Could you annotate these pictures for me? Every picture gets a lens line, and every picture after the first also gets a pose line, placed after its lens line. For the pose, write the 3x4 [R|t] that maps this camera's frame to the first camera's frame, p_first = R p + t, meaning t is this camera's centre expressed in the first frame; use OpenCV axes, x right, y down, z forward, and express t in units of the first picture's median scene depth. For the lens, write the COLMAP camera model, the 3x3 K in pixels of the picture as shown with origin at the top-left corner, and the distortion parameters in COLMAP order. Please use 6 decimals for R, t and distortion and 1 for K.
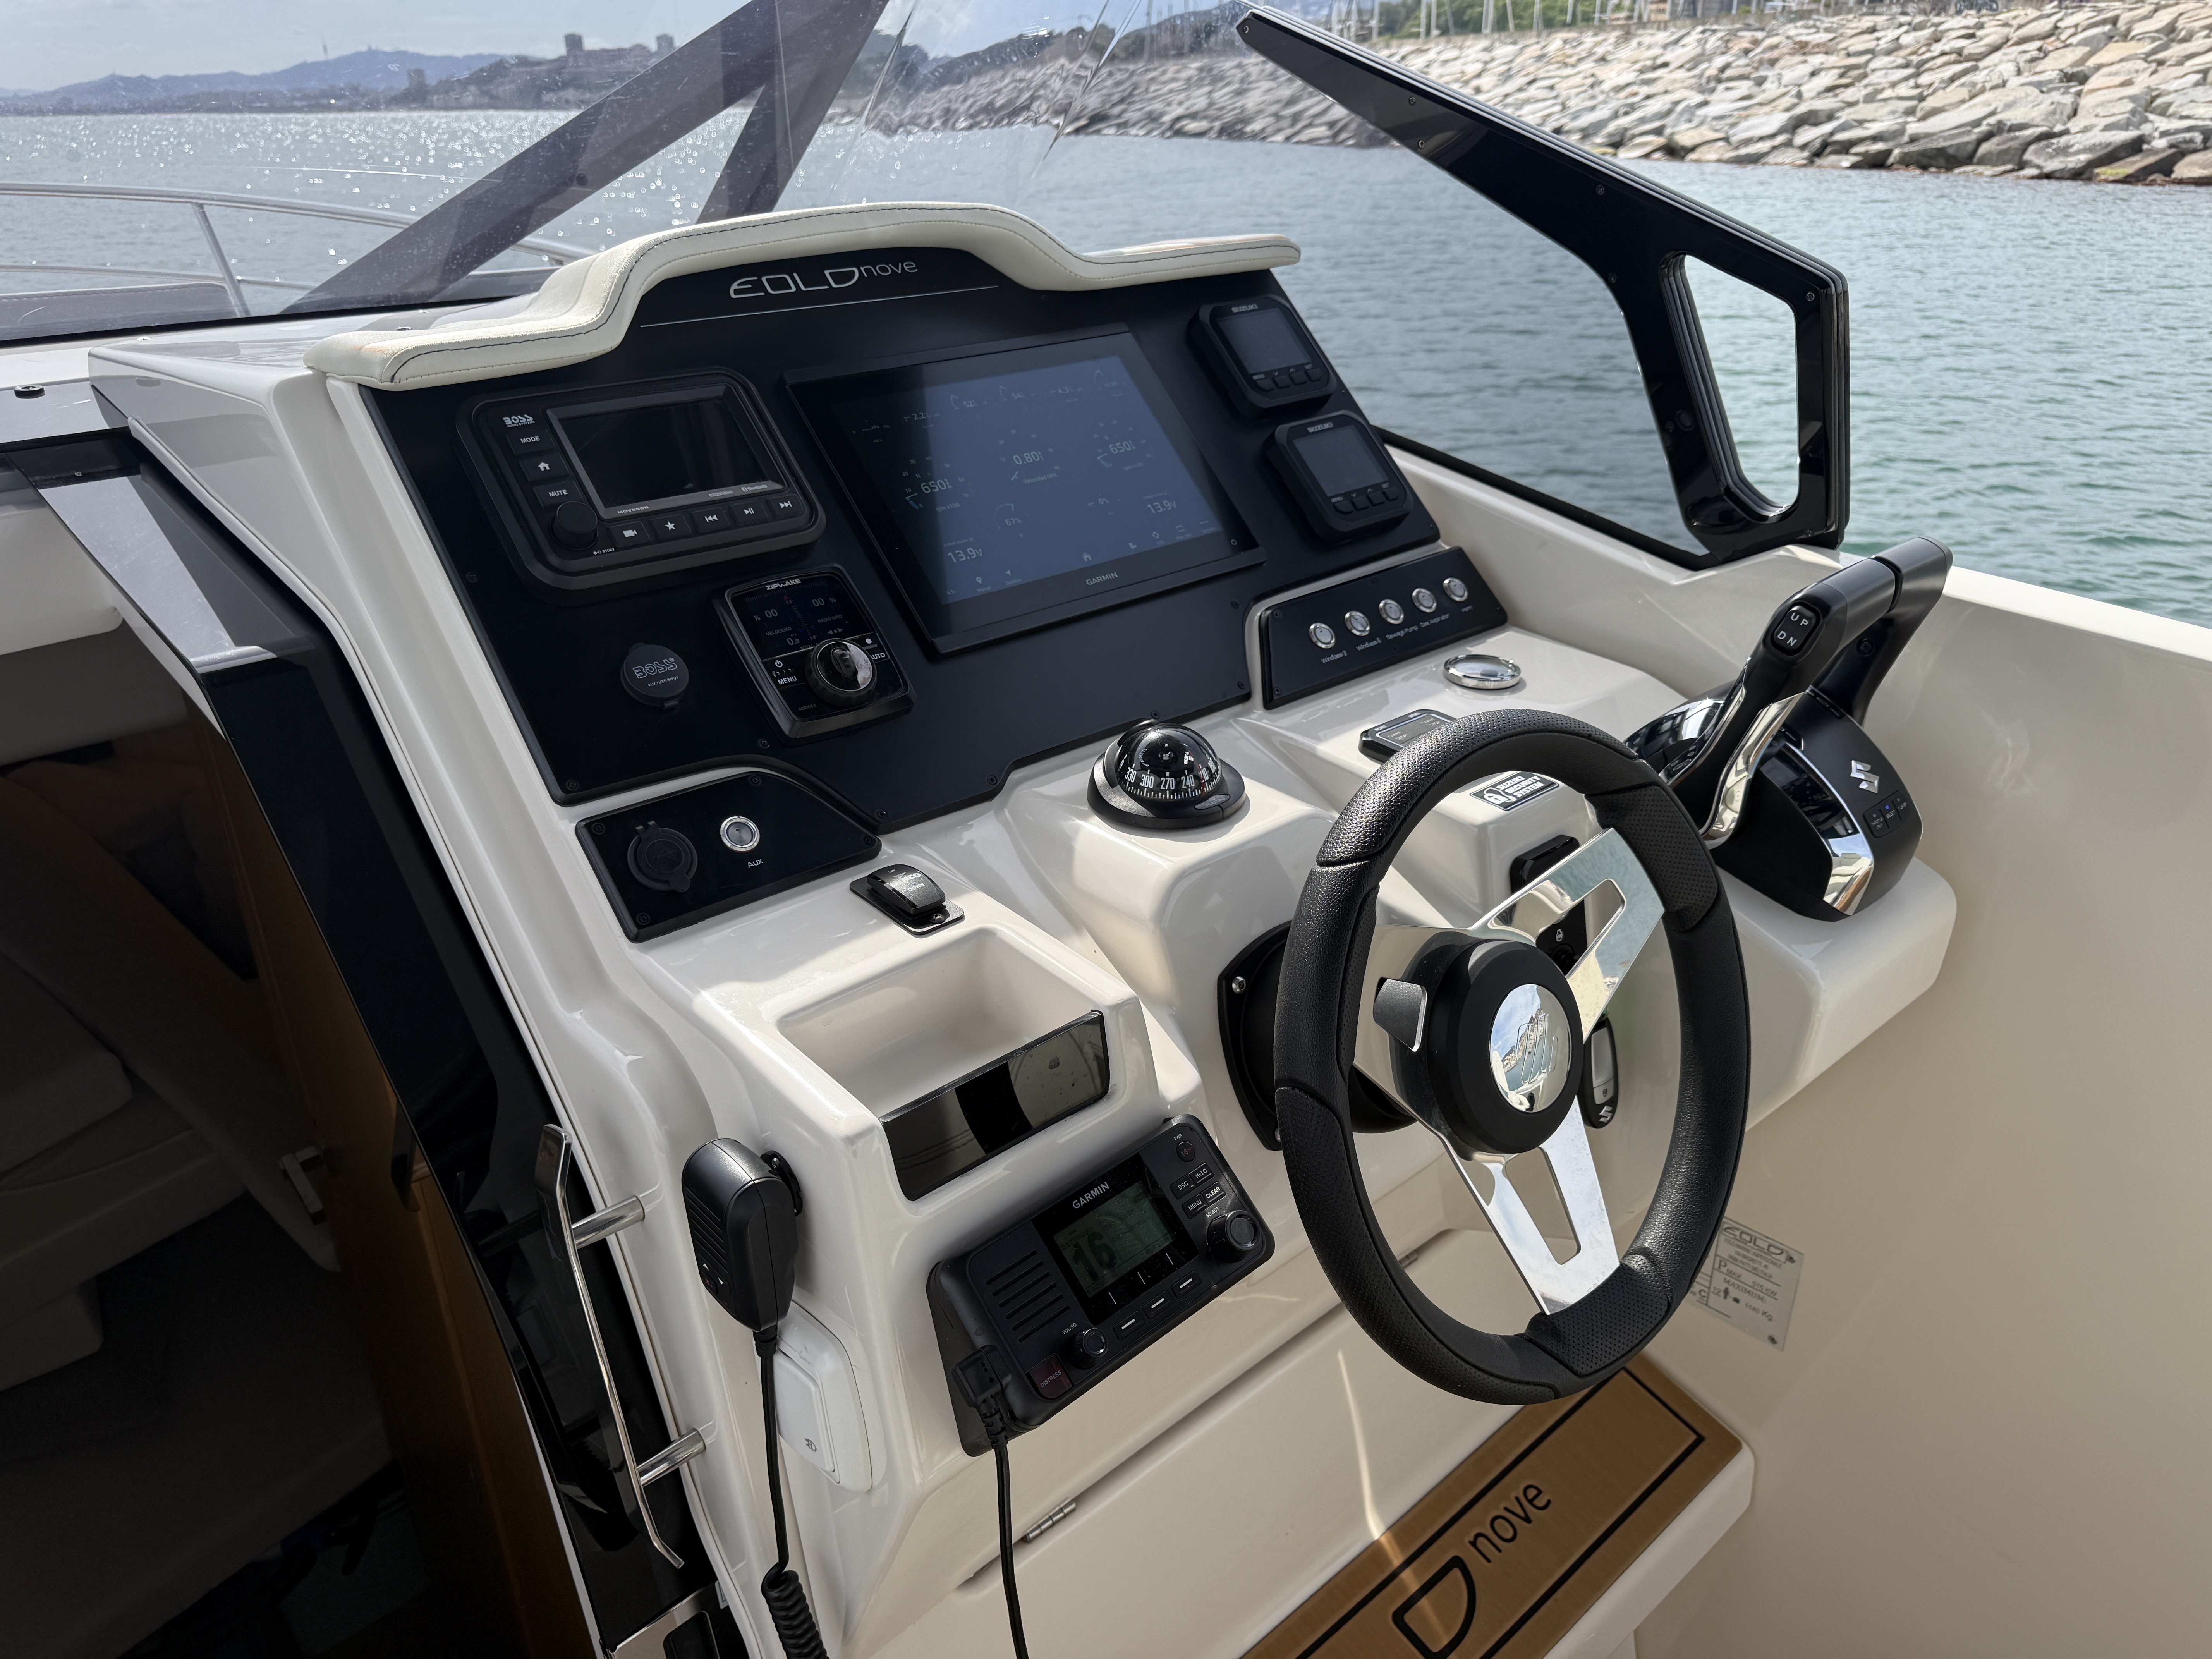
lens RADIAL K [[1553.5, 0, 1098.3], [0, 1553.5, 831.8], [0, 0, 1]] dist [0.102304, -0.151410]
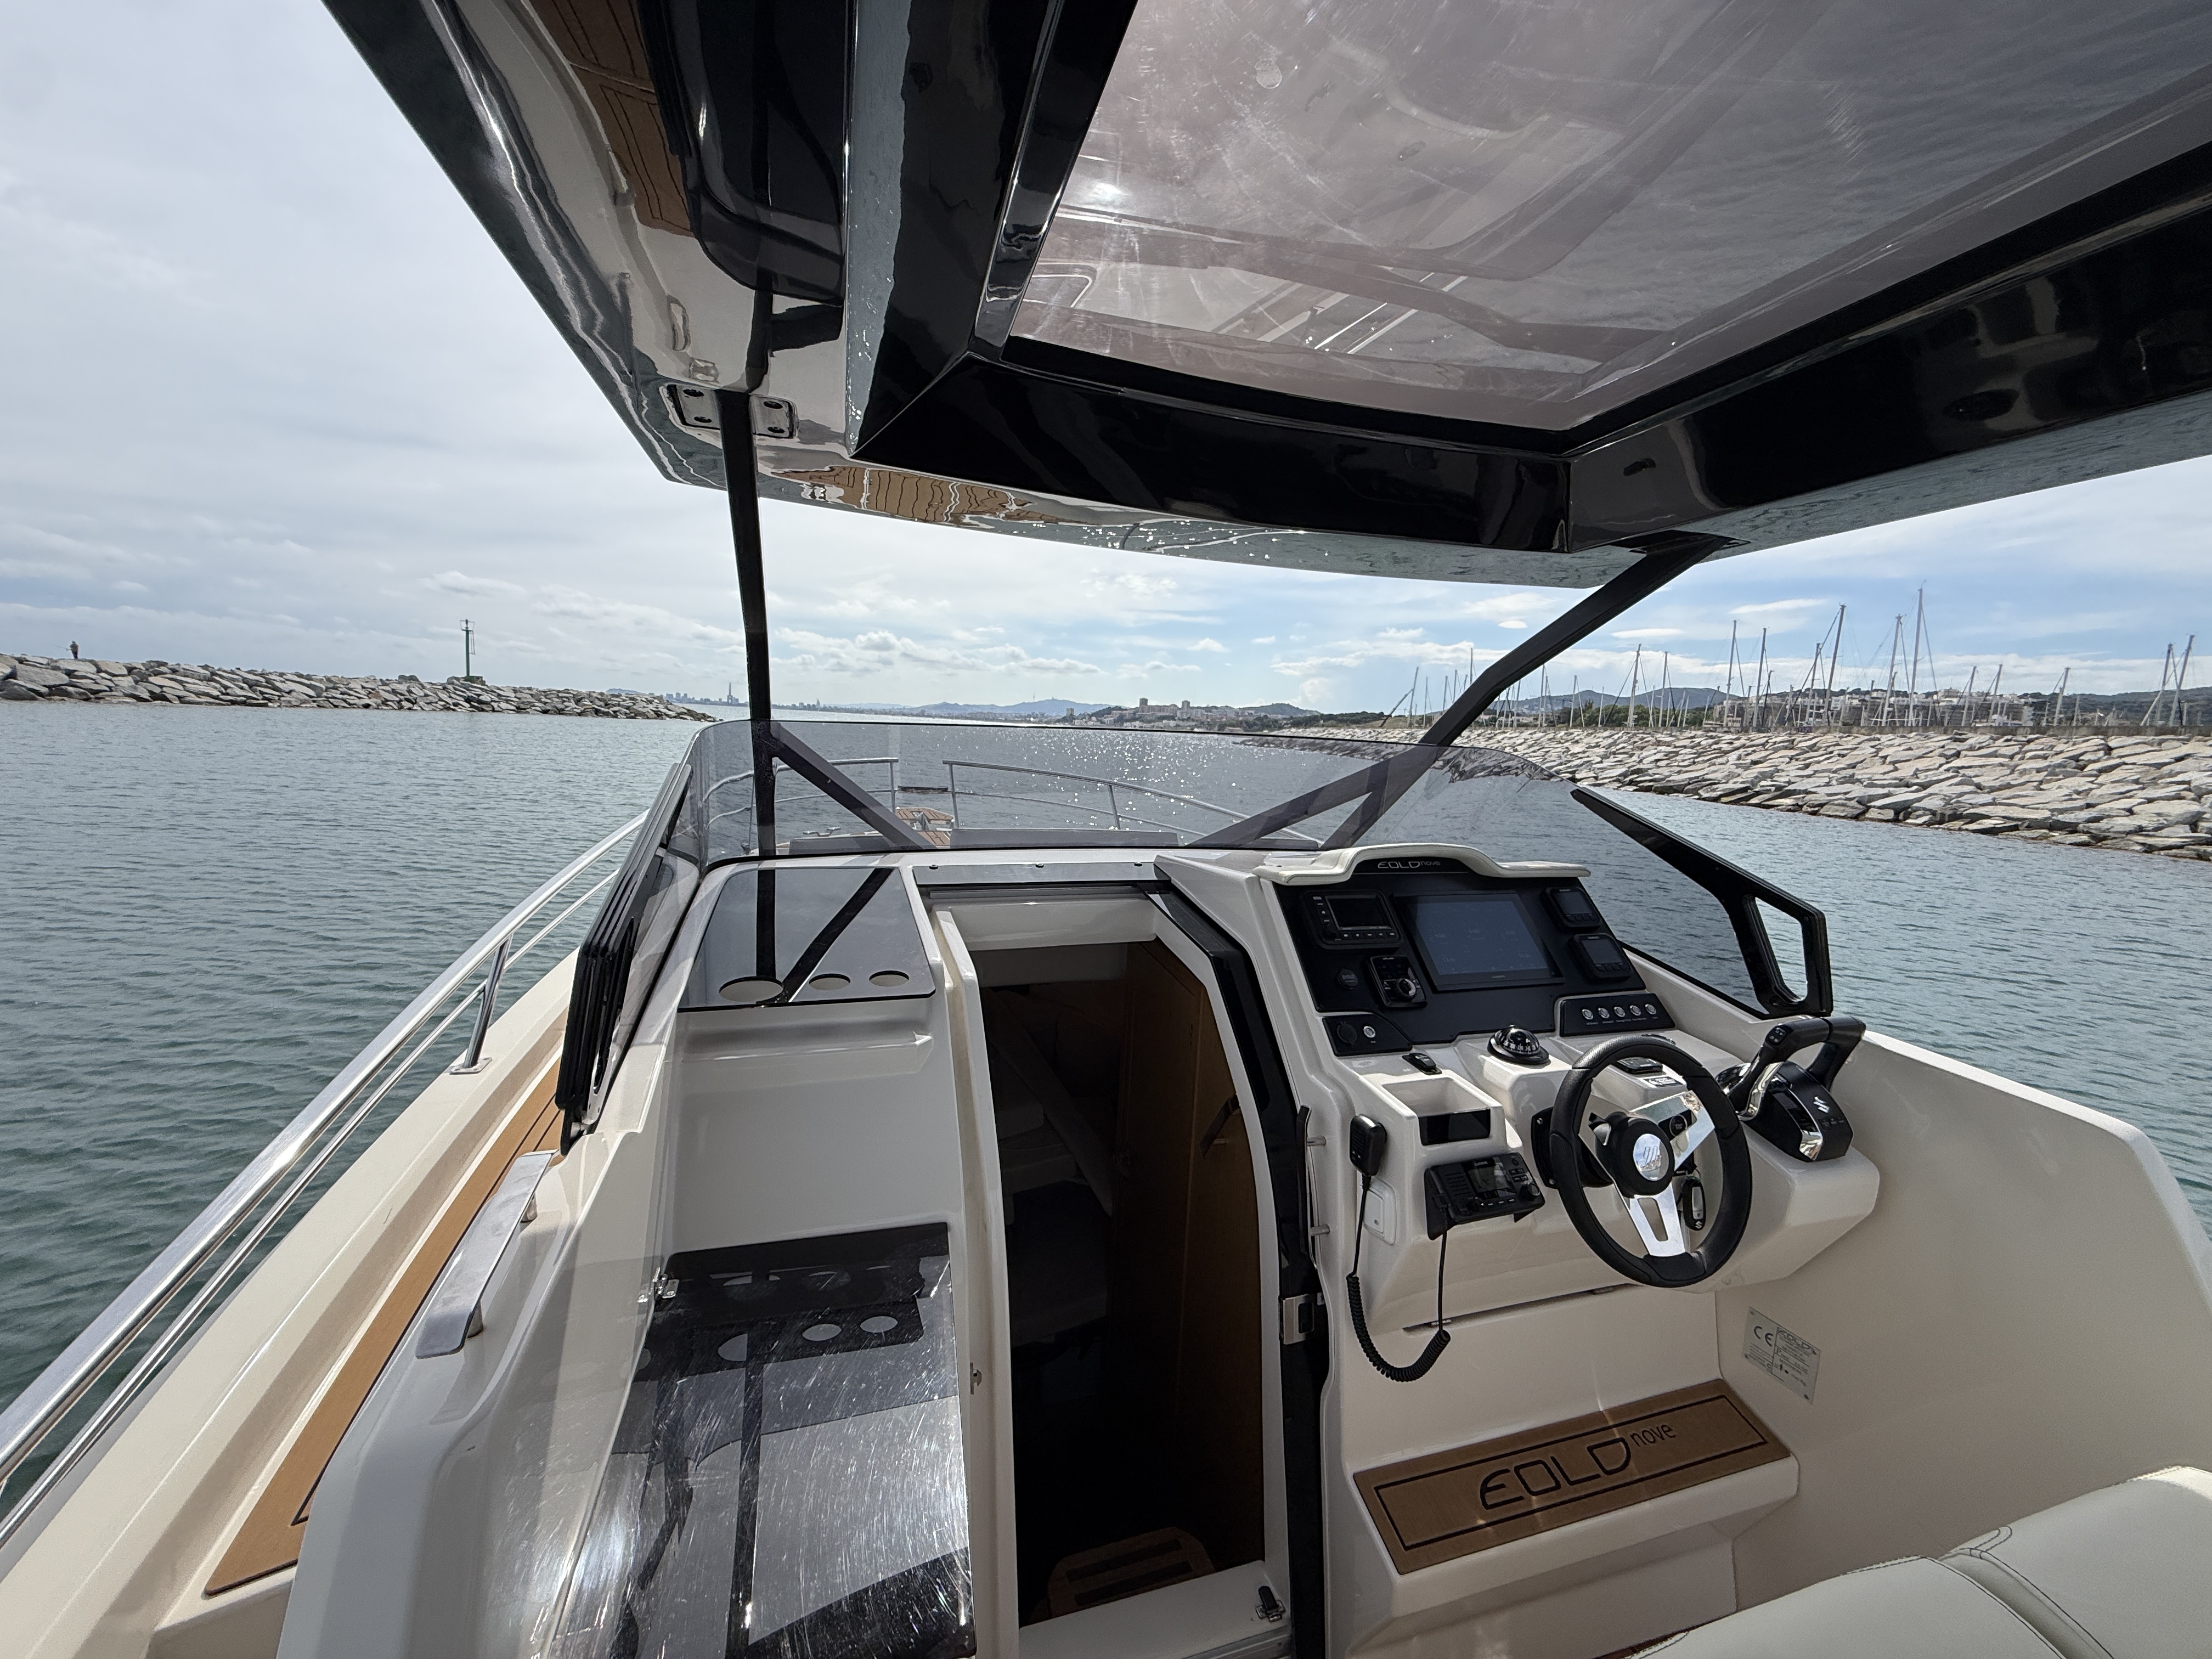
lens RADIAL K [[877.5, 0, 1098.7], [0, 877.5, 833.3], [0, 0, 1]] dist [-0.001207, 0.000084]
pose [[0.910450, 0.108704, -0.399079, -0.062373], [-0.229561, 0.935405, -0.268924, 0.222783], [0.344067, 0.336455, 0.876594, -0.861551]]
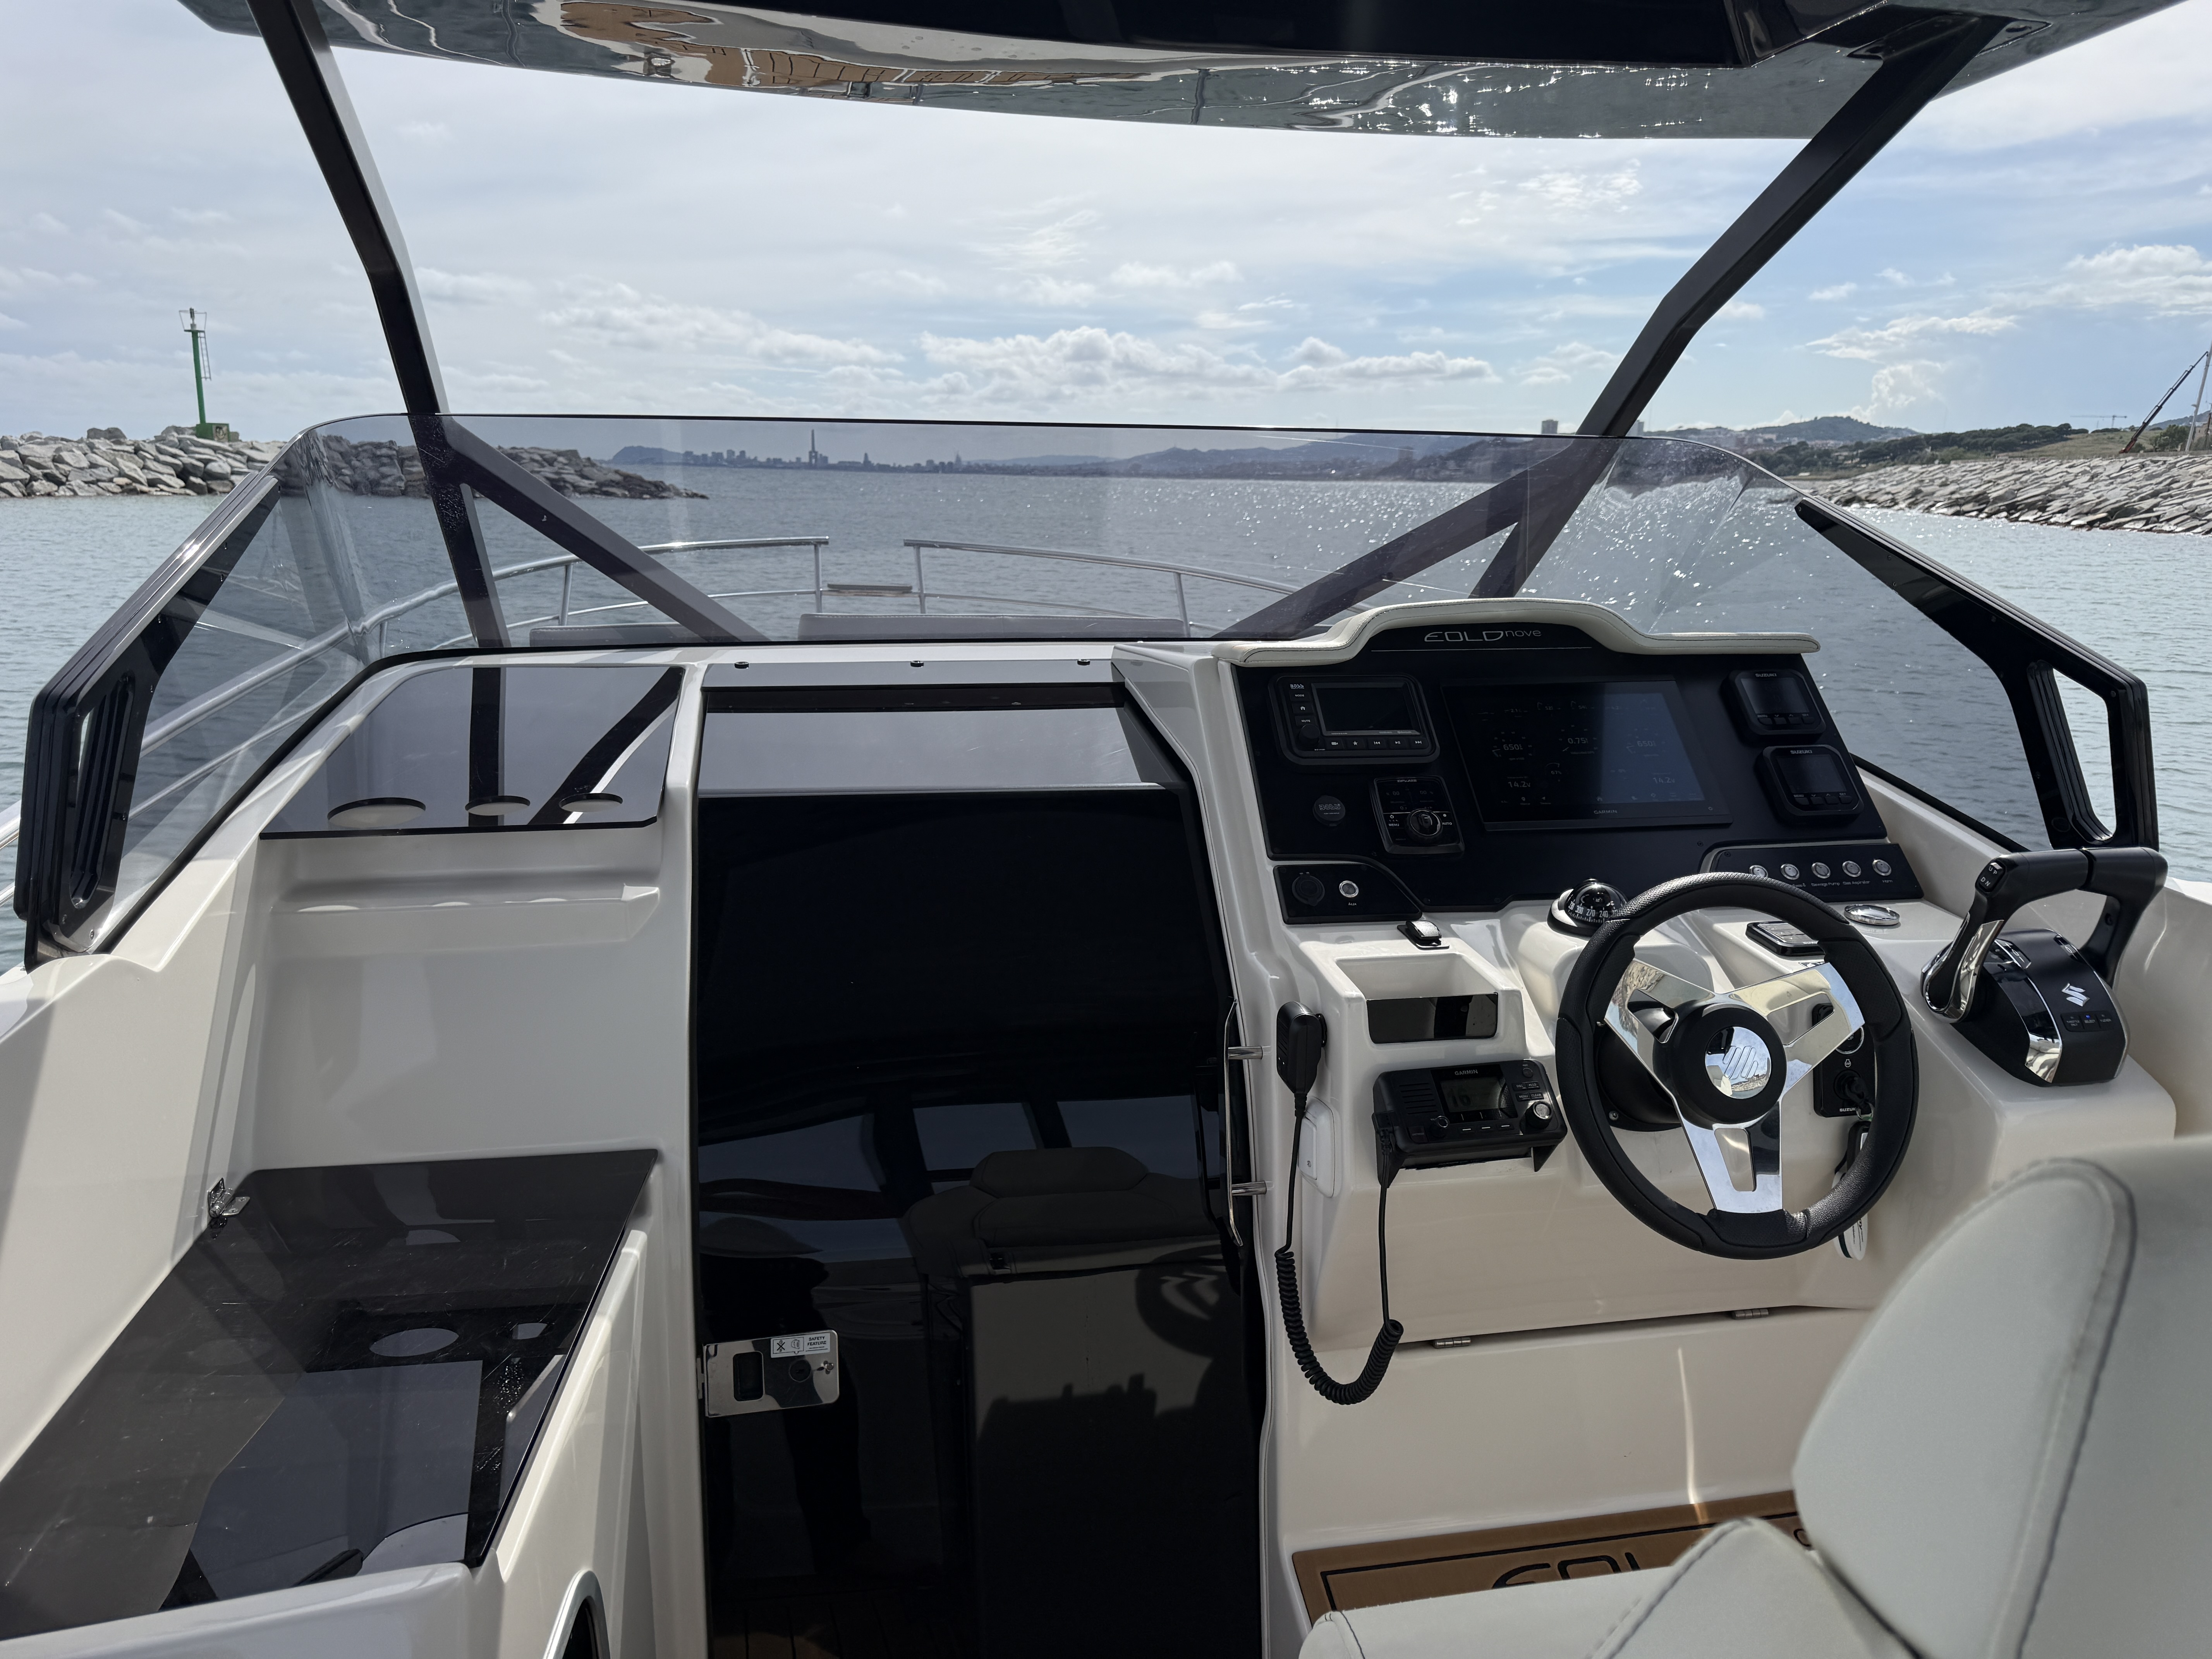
lens RADIAL K [[1553.5, 0, 1098.3], [0, 1553.5, 831.8], [0, 0, 1]] dist [0.102304, -0.151410]
pose [[0.860025, 0.138313, -0.491149, 0.443267], [-0.244212, 0.956731, -0.158200, 0.312029], [0.448016, 0.256000, 0.856590, -0.828091]]
